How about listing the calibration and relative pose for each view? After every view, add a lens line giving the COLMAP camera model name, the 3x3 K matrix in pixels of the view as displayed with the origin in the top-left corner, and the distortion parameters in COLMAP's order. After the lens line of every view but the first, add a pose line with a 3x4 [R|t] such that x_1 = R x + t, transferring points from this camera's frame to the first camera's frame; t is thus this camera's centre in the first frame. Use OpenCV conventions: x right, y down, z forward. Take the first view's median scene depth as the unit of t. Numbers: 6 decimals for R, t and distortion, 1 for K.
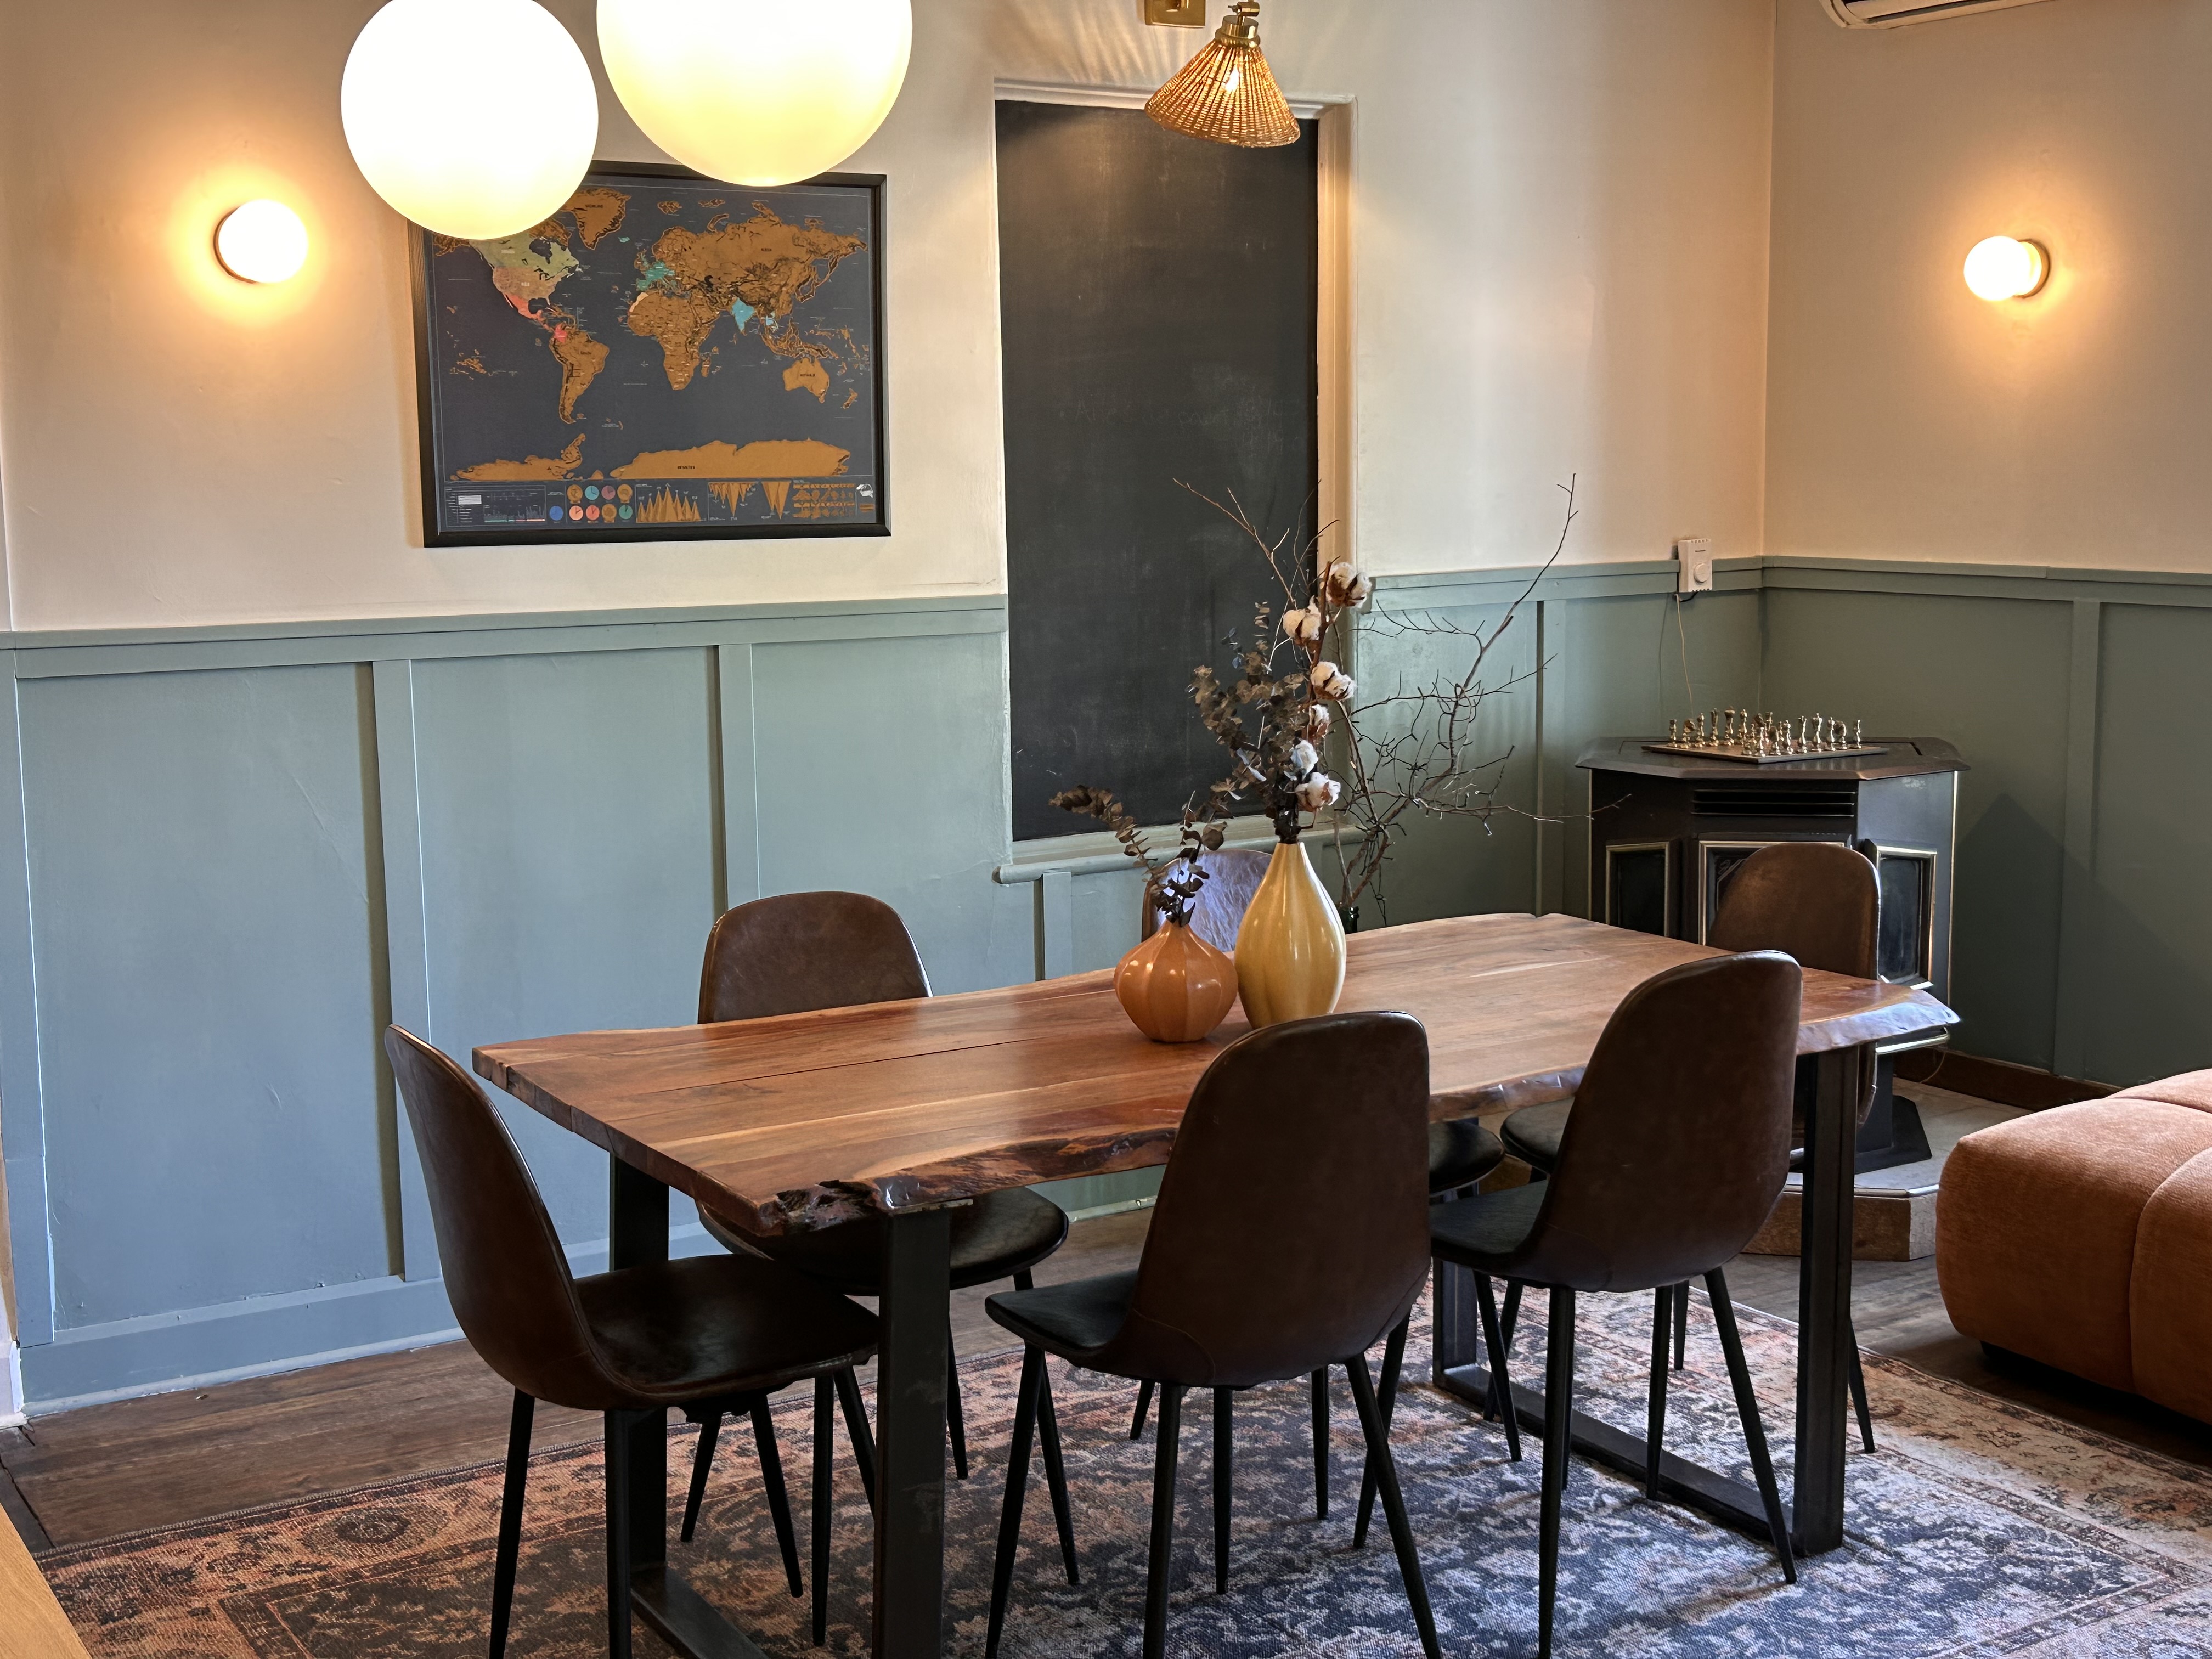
lens RADIAL K [[2720.1, 0, 1095.0], [0, 2720.1, 836.2], [0, 0, 1]] dist [0.038211, 0.000000]
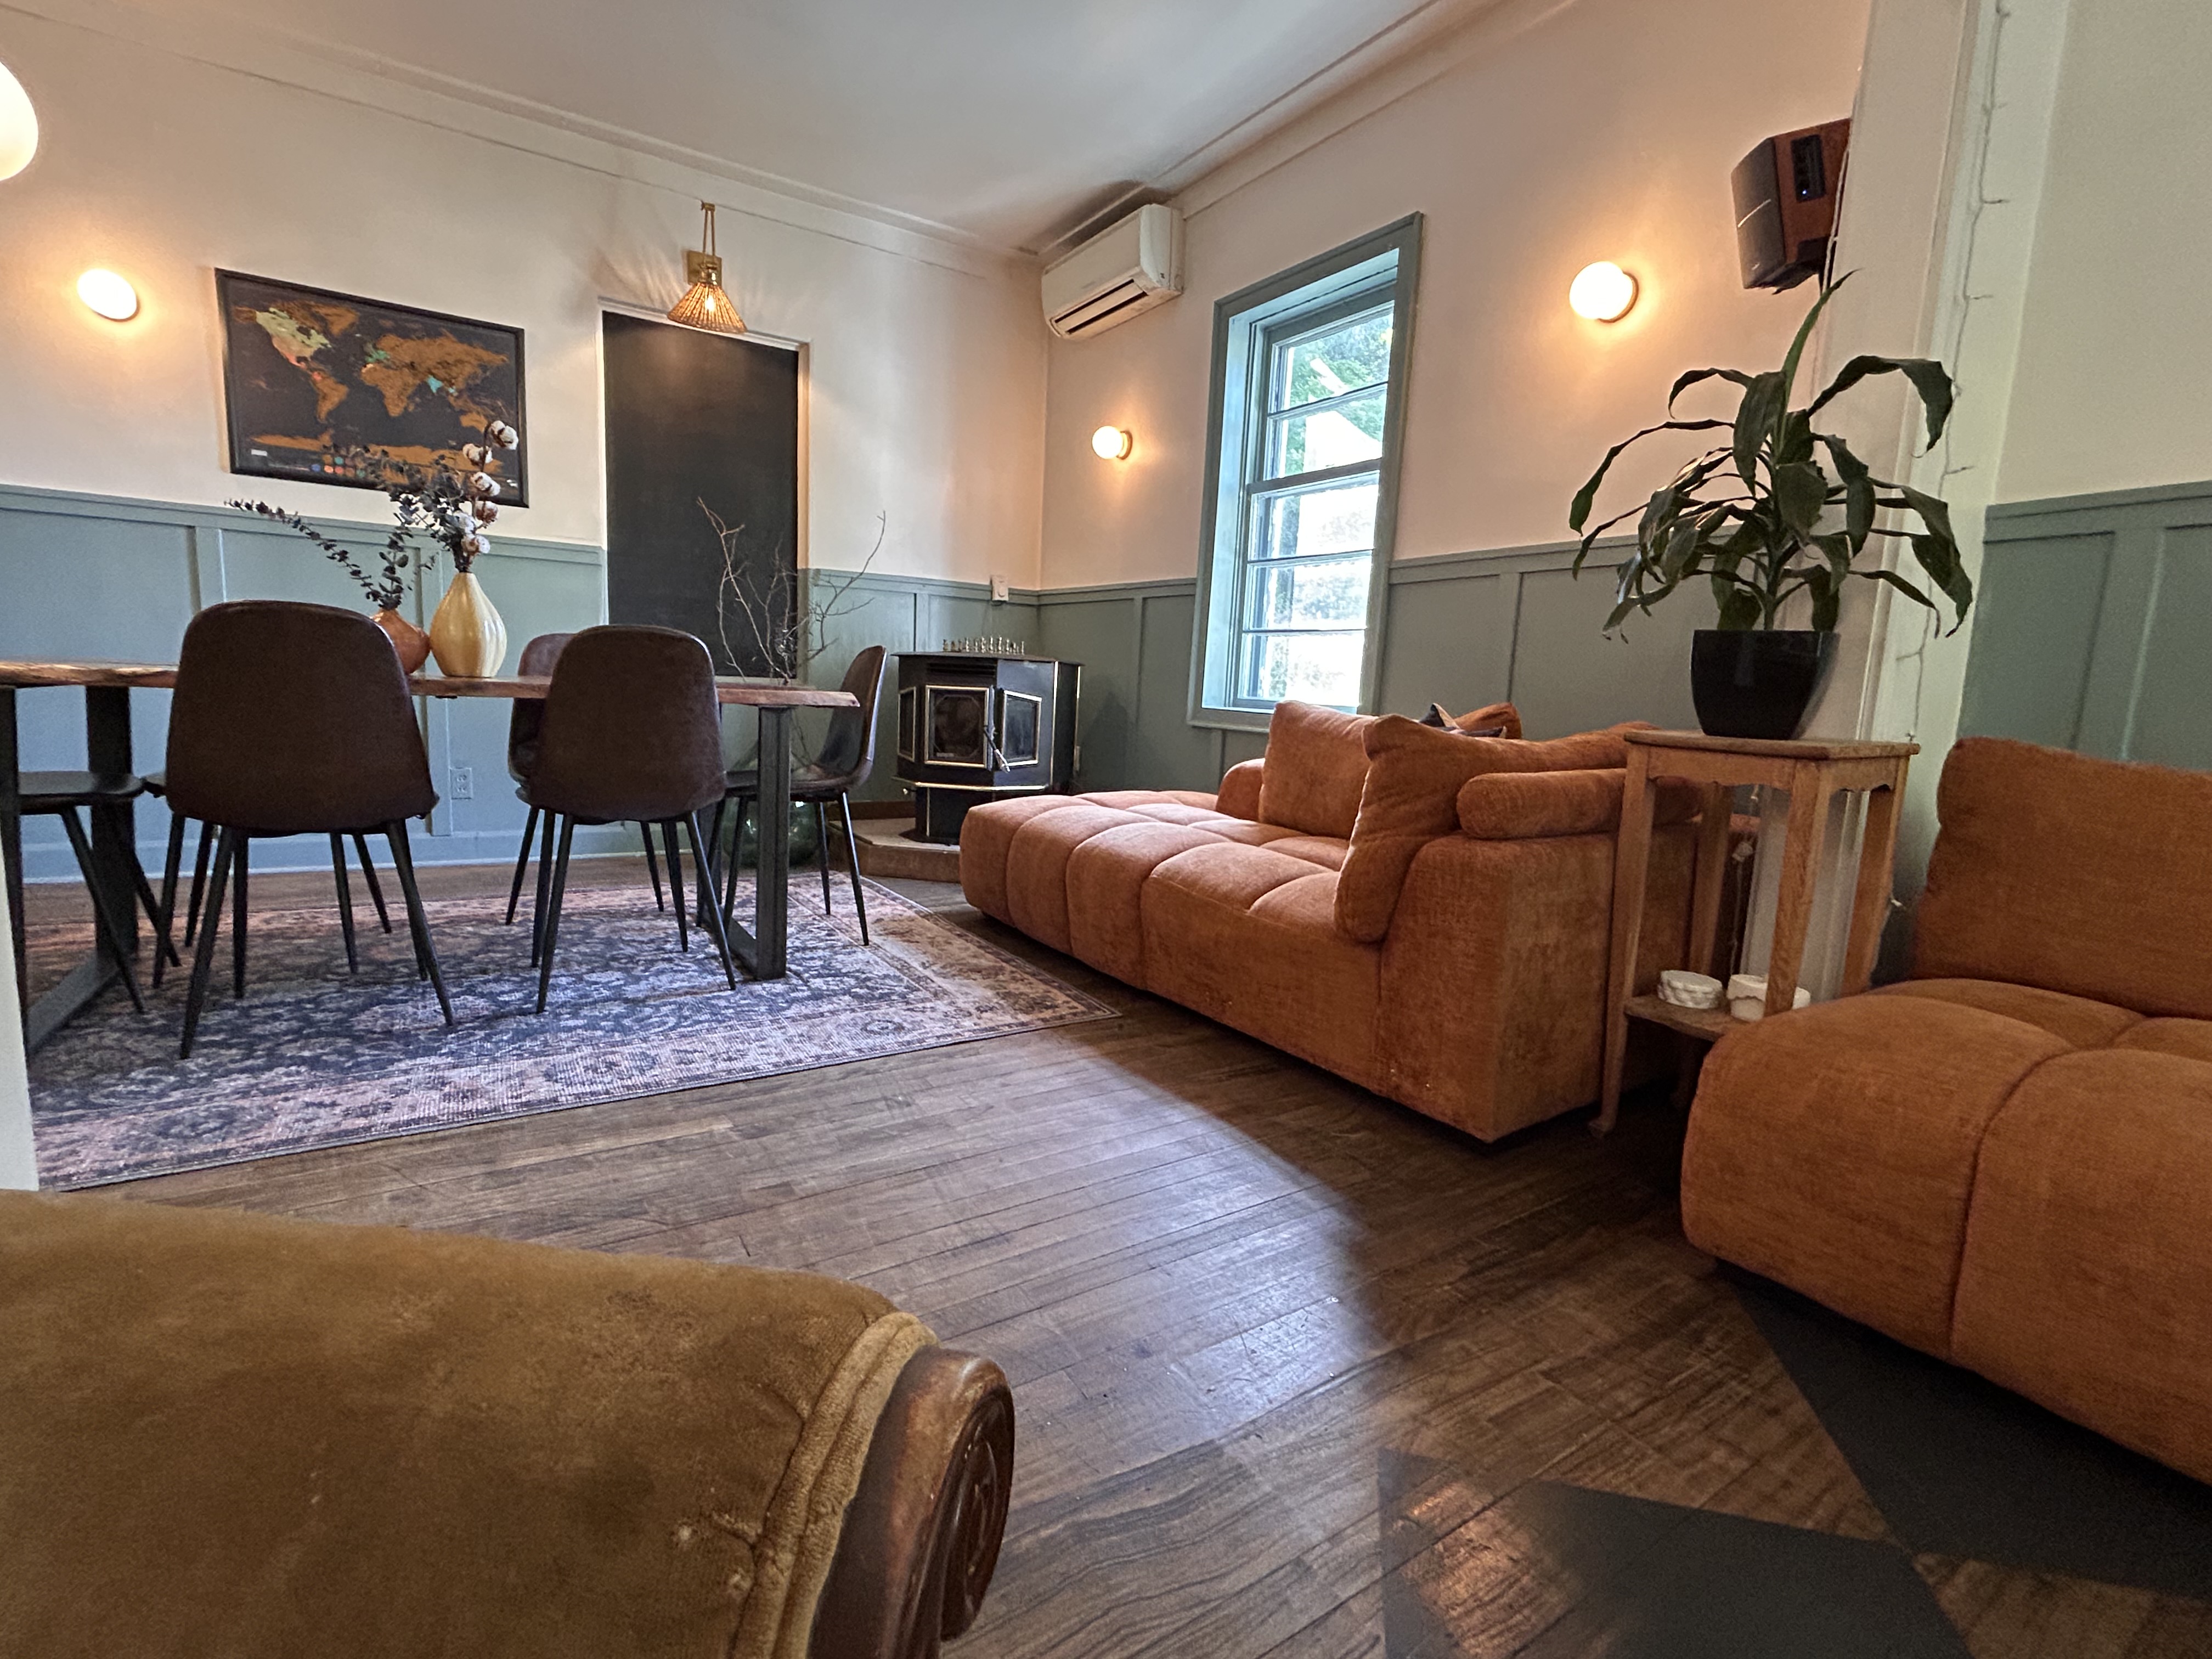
lens RADIAL K [[1020.0, 0, 1113.7], [0, 1020.0, 826.2], [0, 0, 1]] dist [-0.002204, 0.002385]
pose [[0.997854, 0.057191, 0.031896, 0.384261], [-0.057187, 0.998363, -0.001022, 0.114303], [-0.031903, -0.000804, 0.999491, 0.224795]]
